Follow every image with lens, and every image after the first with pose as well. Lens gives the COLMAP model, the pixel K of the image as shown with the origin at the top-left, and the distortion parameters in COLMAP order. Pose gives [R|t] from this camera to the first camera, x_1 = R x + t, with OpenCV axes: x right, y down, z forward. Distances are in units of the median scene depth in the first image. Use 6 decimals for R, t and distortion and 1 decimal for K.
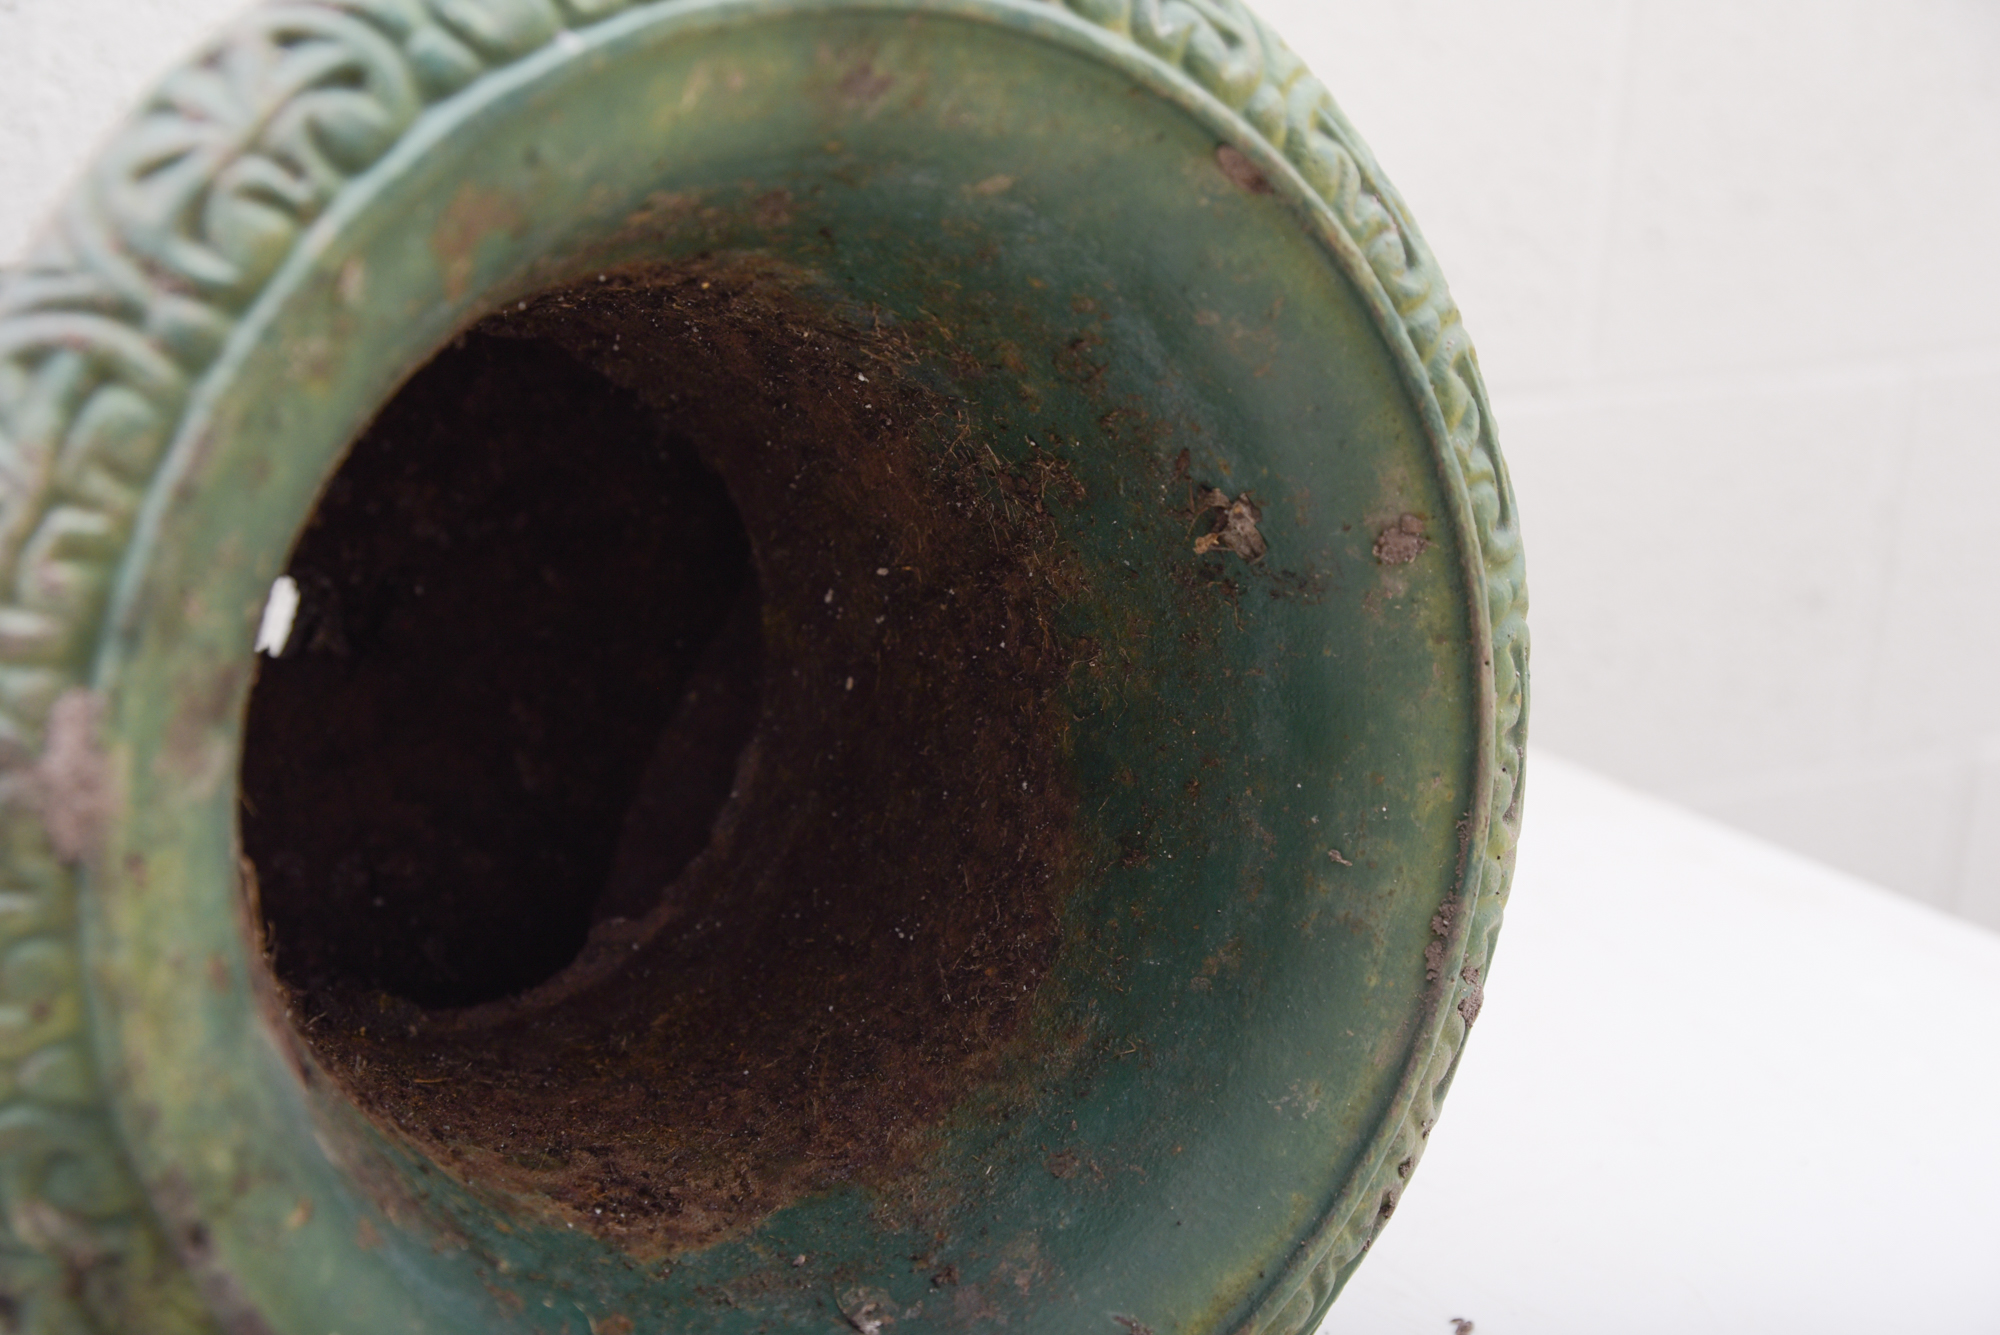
lens RADIAL K [[2829.3, 0, 998.5], [0, 2829.3, 693.5], [0, 0, 1]] dist [0.007869, 0.030040]
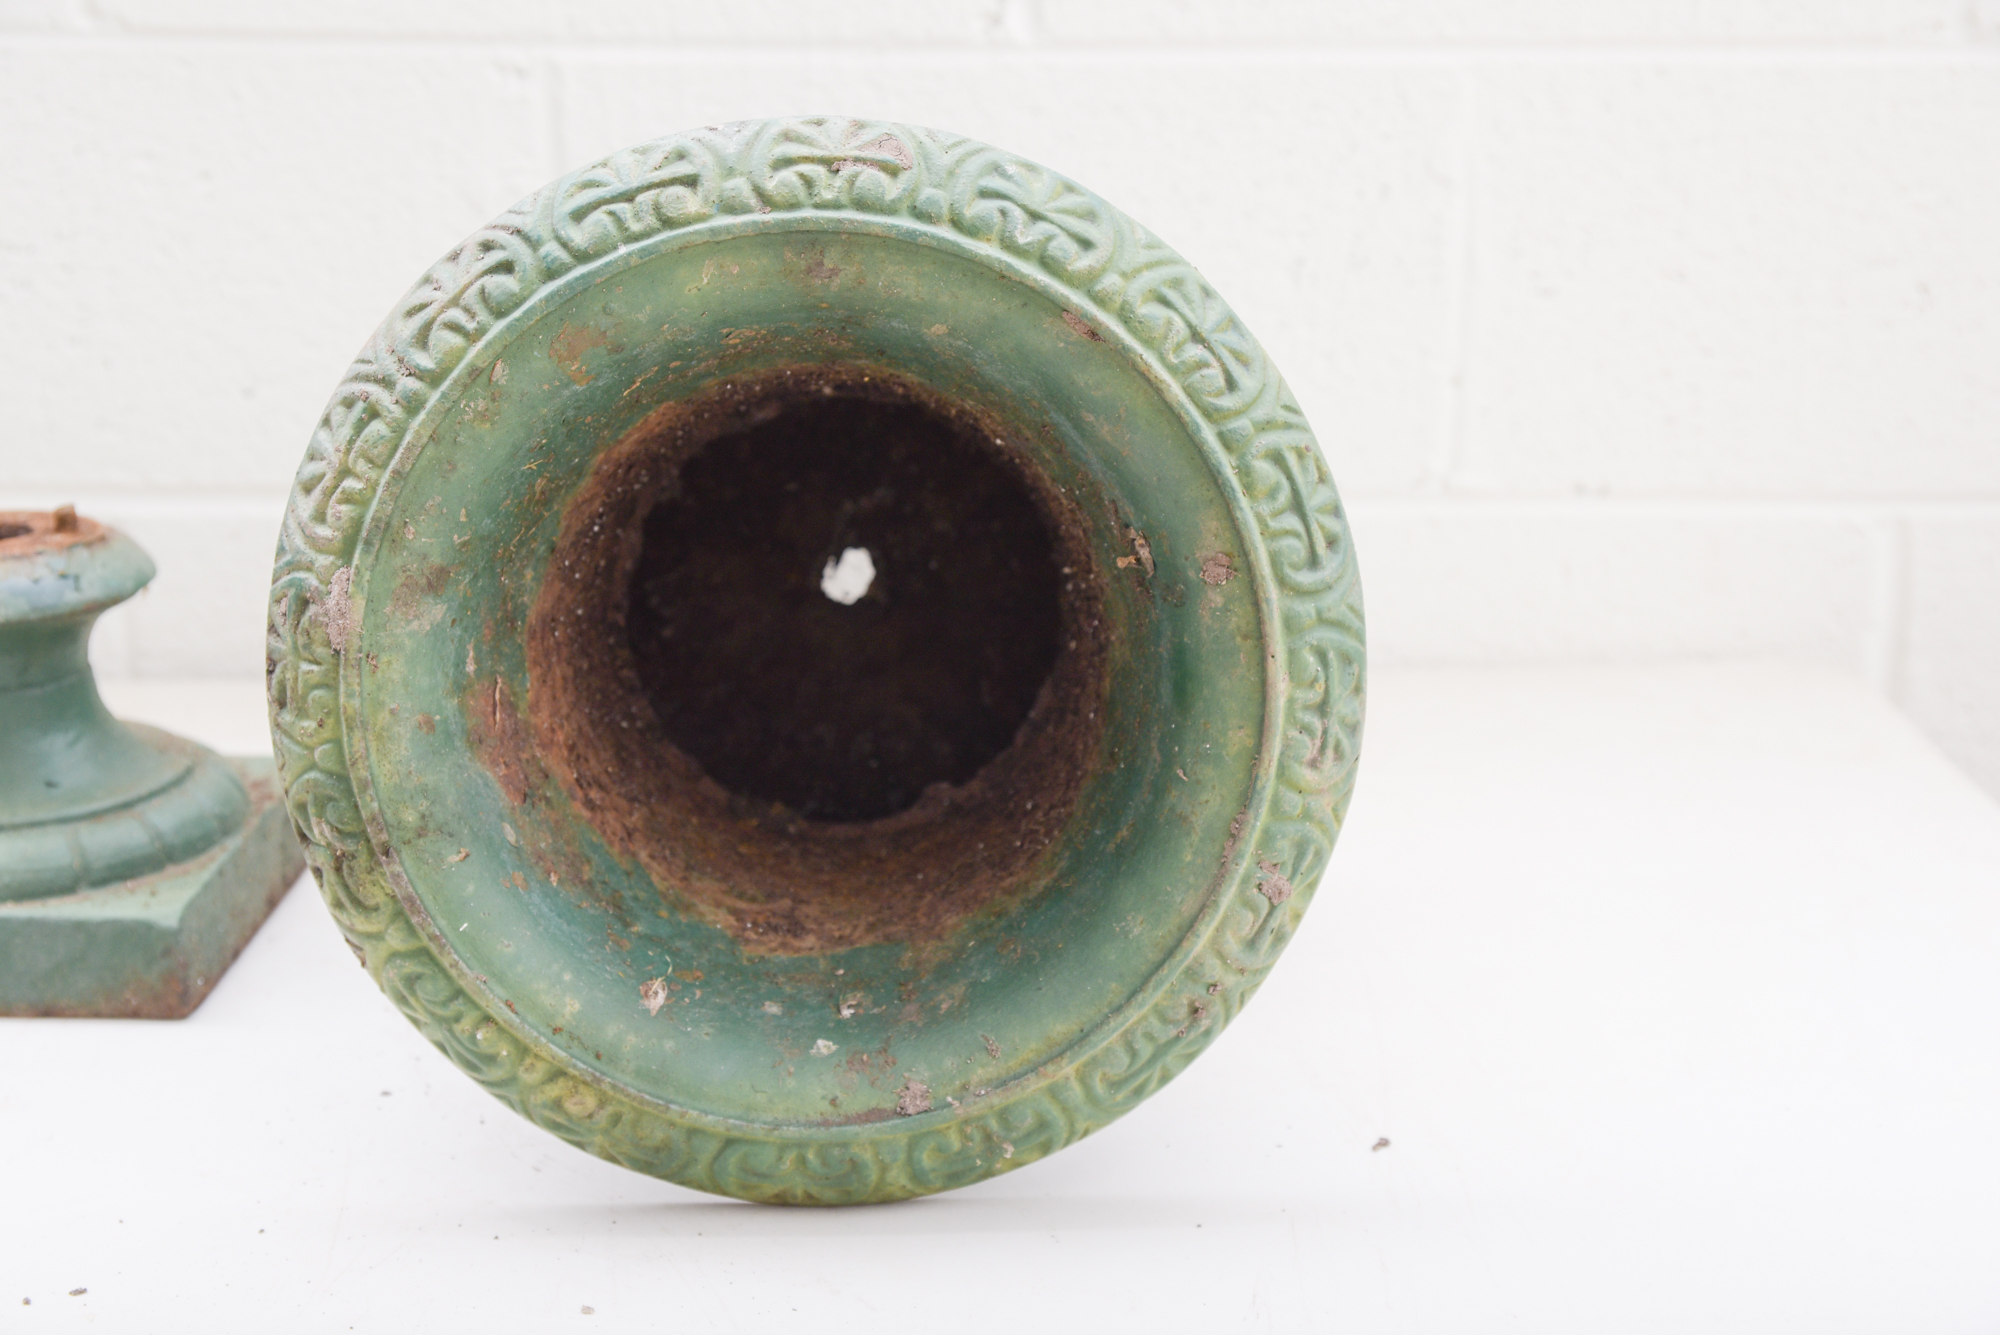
lens RADIAL K [[2755.0, 0, 993.7], [0, 2755.0, 693.5], [0, 0, 1]] dist [0.056099, -0.016426]
pose [[0.845865, 0.110210, -0.521887, 1.030712], [-0.115842, 0.993025, 0.021949, -0.007905], [0.520666, 0.041891, 0.852732, -0.409244]]
